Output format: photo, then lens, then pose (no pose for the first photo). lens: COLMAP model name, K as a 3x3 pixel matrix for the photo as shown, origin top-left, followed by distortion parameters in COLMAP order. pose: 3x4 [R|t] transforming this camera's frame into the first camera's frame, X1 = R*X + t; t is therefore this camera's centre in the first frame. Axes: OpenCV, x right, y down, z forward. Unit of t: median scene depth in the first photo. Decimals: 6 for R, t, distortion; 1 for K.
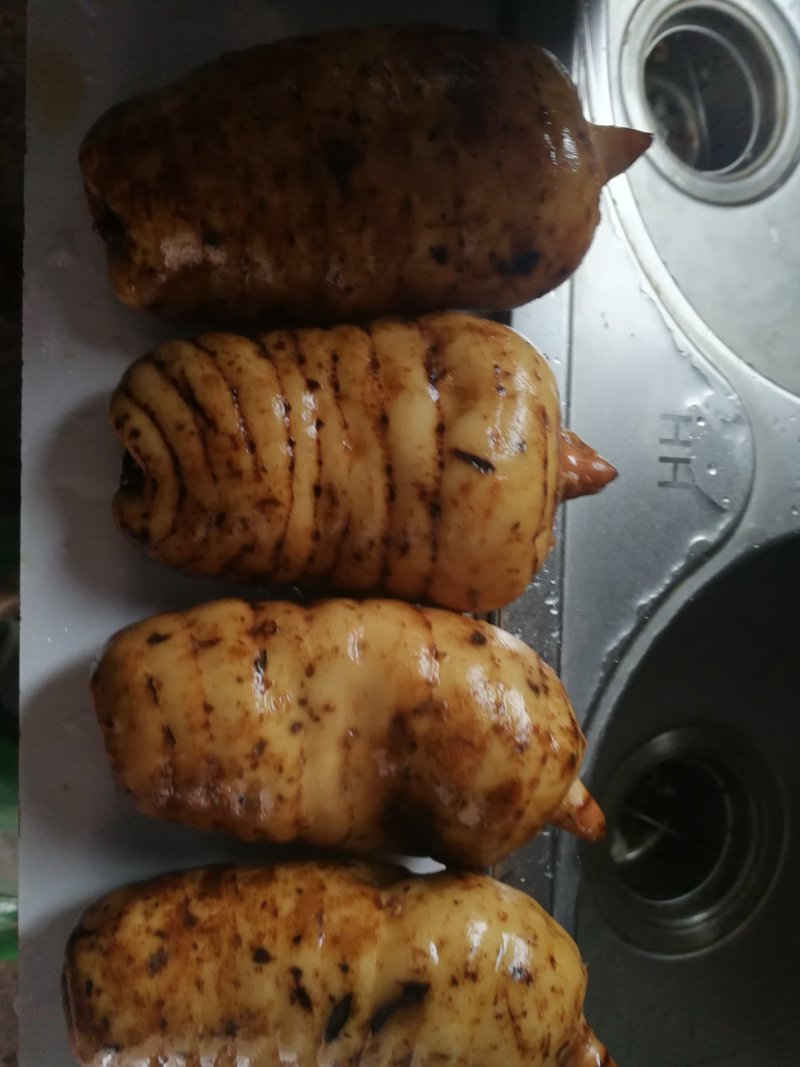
lens RADIAL K [[784.2, 0, 394.6], [0, 784.2, 534.4], [0, 0, 1]] dist [-0.117807, 0.011995]
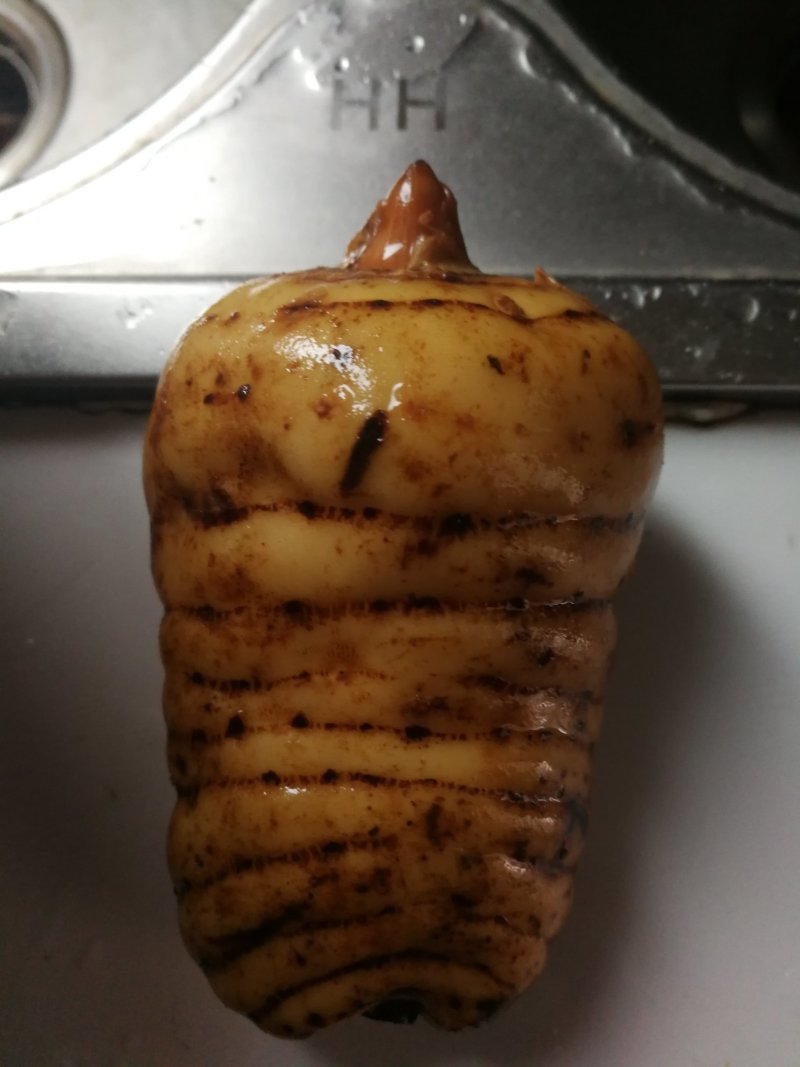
lens RADIAL K [[784.2, 0, 394.6], [0, 784.2, 534.4], [0, 0, 1]] dist [-0.117807, 0.011995]
pose [[0.011918, -0.994220, -0.106697, 0.099359], [0.986538, 0.029096, -0.160922, 0.013545], [0.163097, -0.103343, 0.981183, 0.464996]]
